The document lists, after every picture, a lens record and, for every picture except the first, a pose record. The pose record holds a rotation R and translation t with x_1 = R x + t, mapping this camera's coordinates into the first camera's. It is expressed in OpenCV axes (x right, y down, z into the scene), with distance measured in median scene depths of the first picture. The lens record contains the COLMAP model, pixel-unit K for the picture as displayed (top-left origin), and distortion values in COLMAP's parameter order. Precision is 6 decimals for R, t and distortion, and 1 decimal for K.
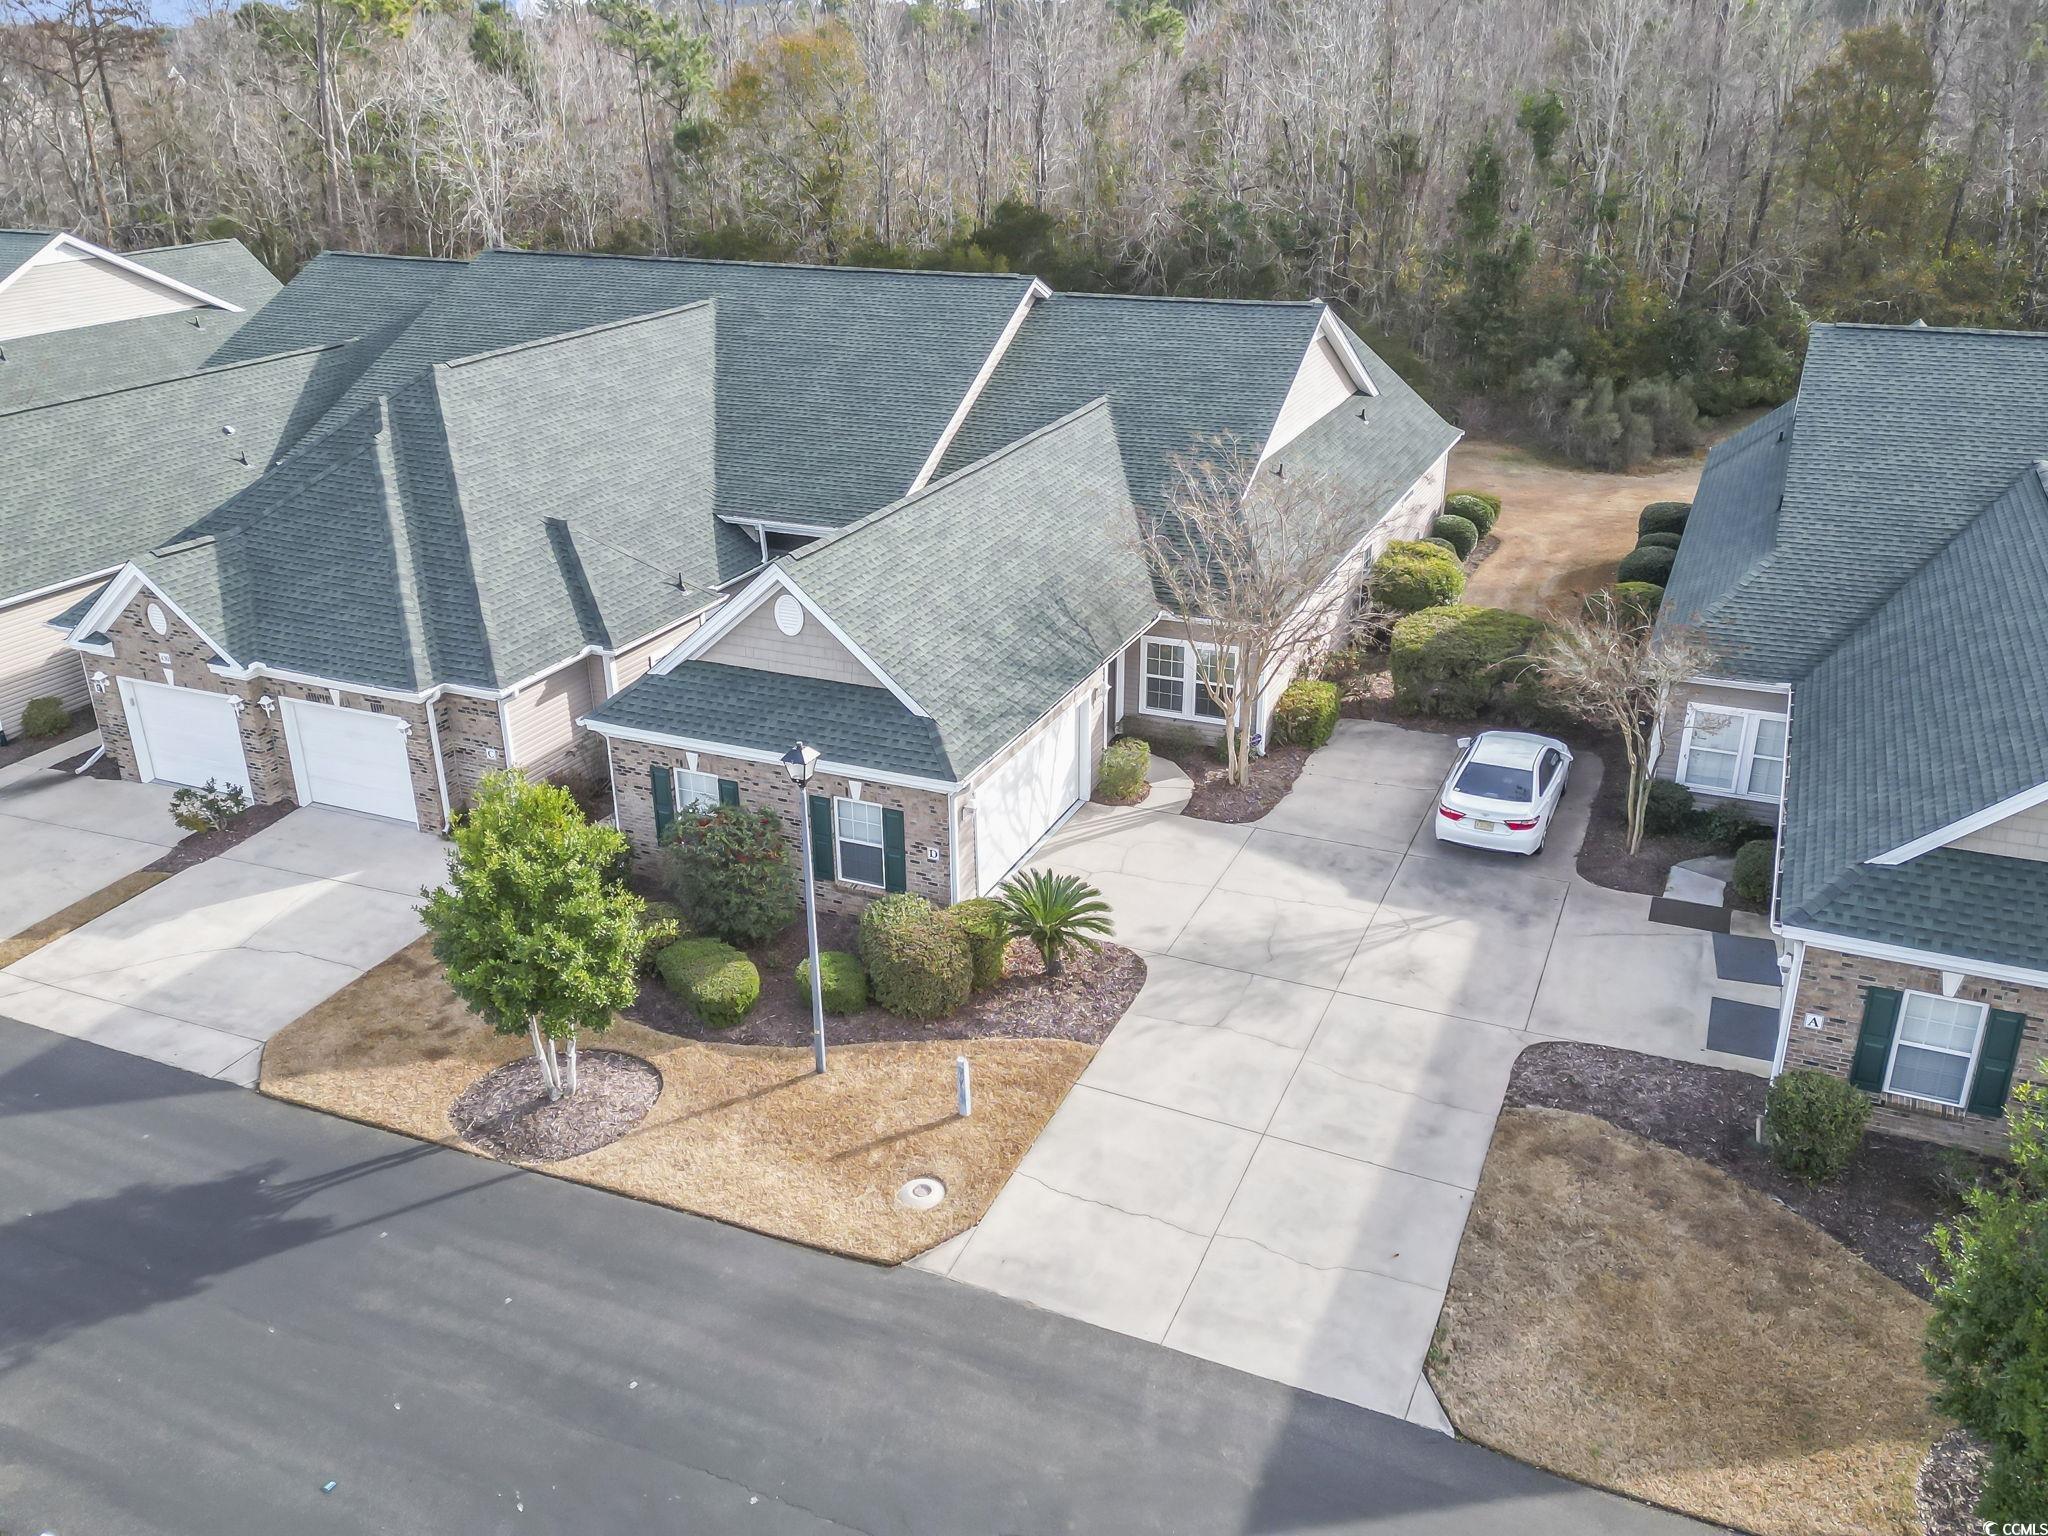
lens RADIAL K [[1698.0, 0, 1023.5], [0, 1698.0, 765.0], [0, 0, 1]] dist [0.031170, 0.001319]
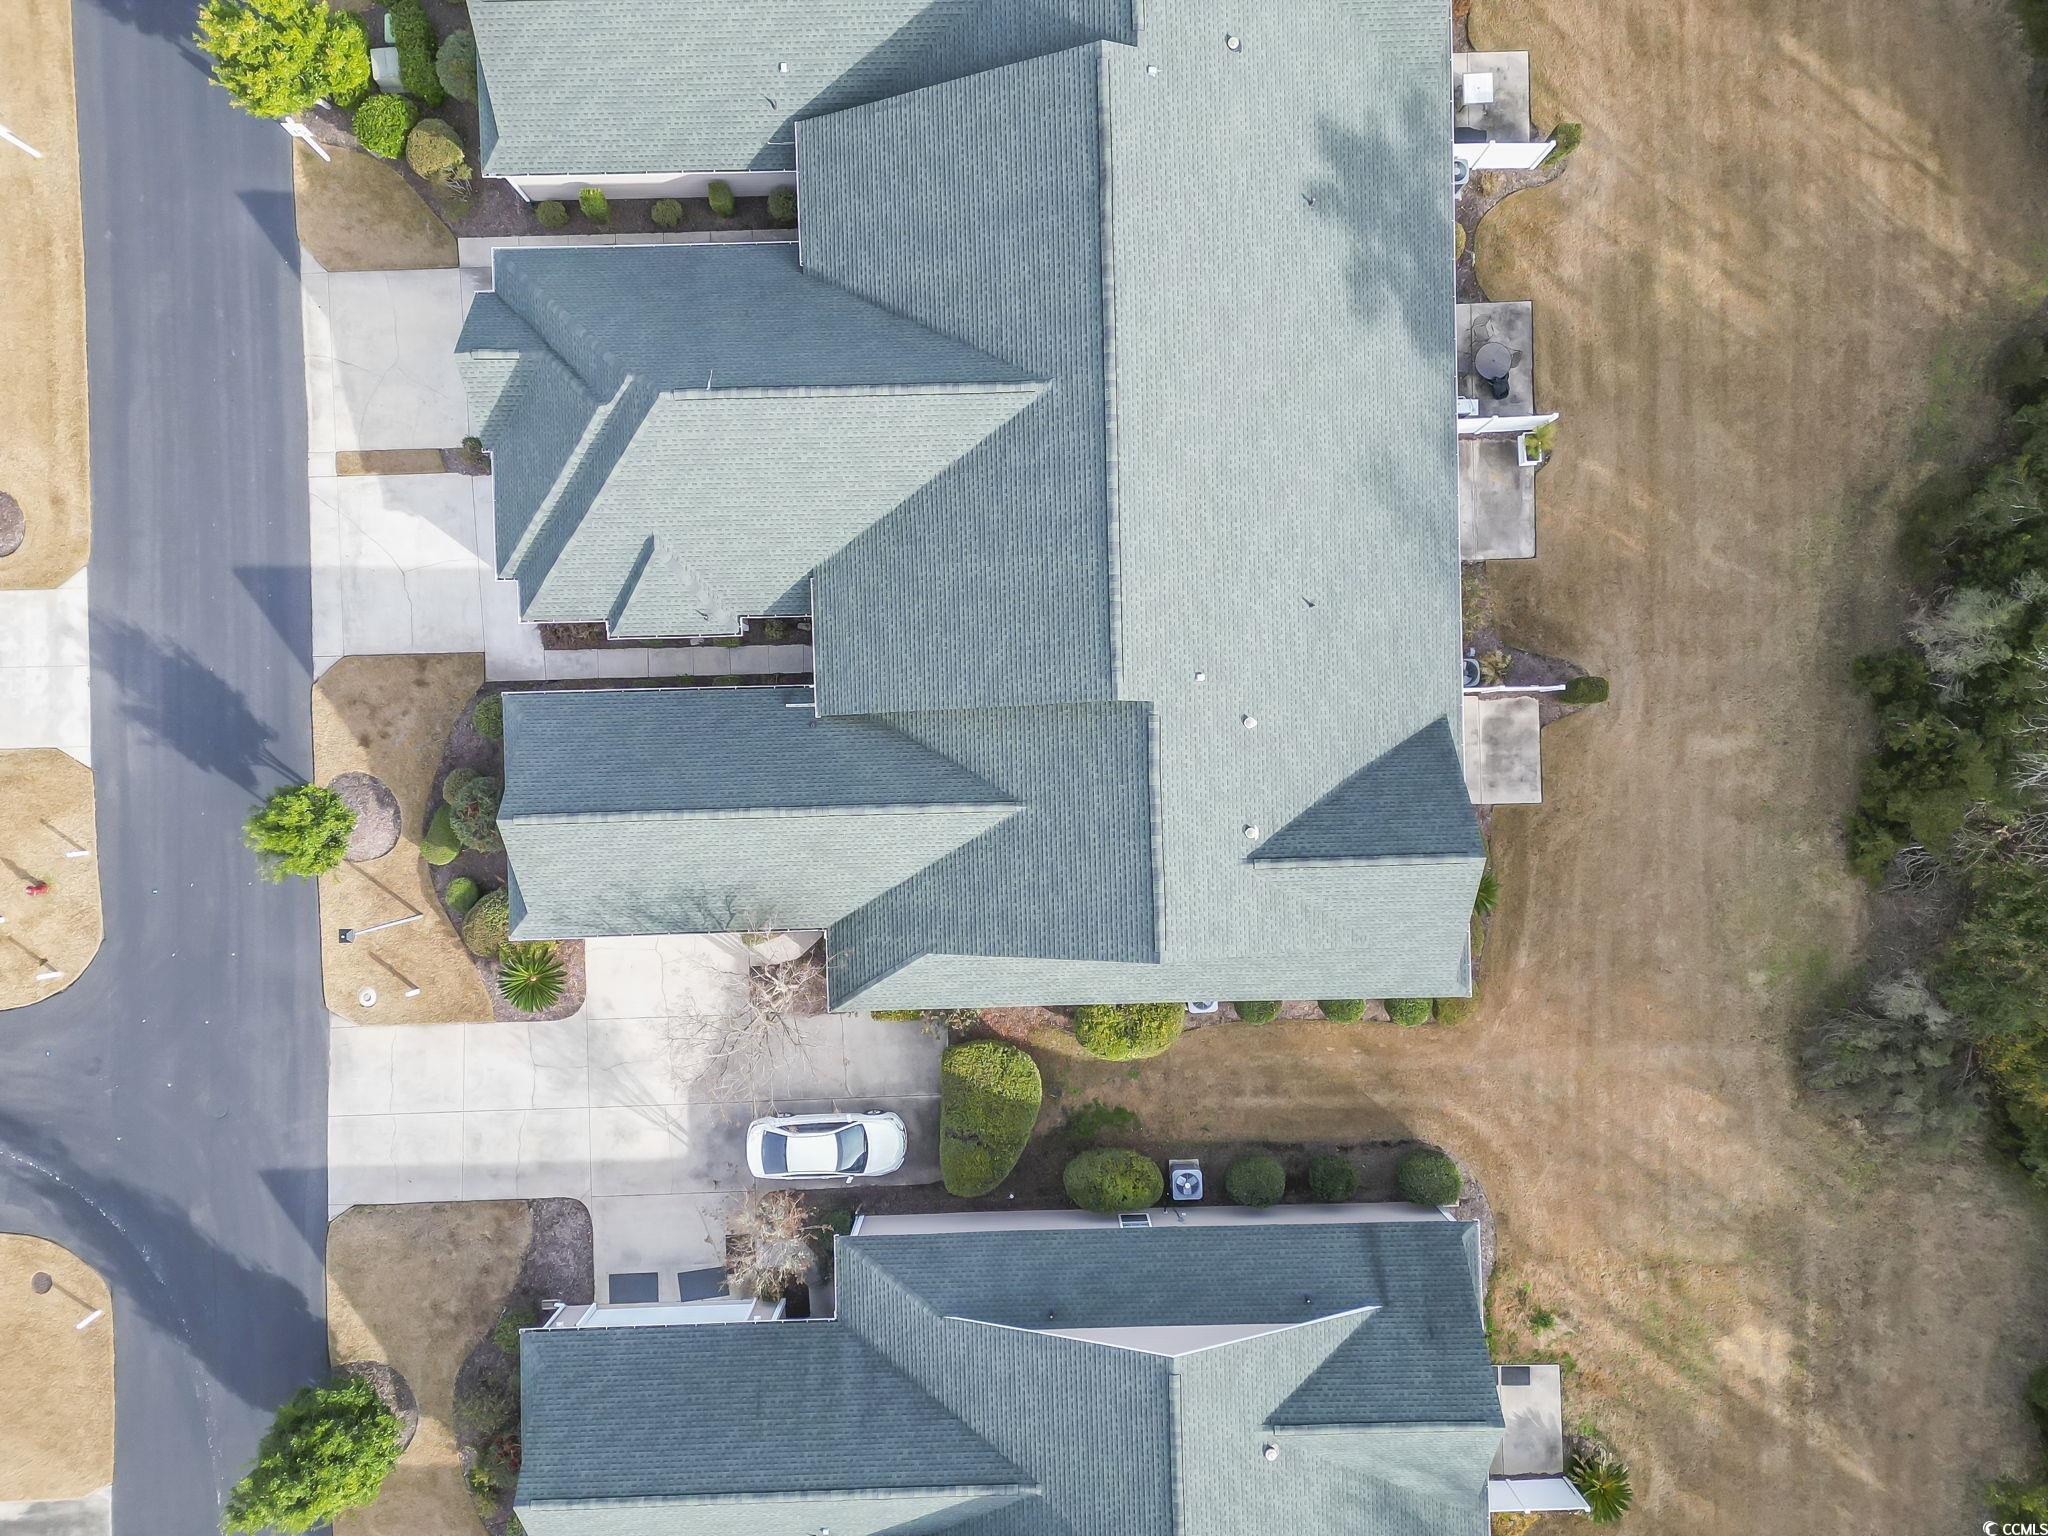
lens RADIAL K [[1392.5, 0, 1025.1], [0, 1392.5, 768.7], [0, 0, 1]] dist [0.004272, 0.000393]
pose [[0.427435, 0.903625, 0.027598, -0.006932], [-0.371810, 0.147885, 0.916454, -1.712546], [0.824049, -0.401986, 0.399188, 0.956112]]
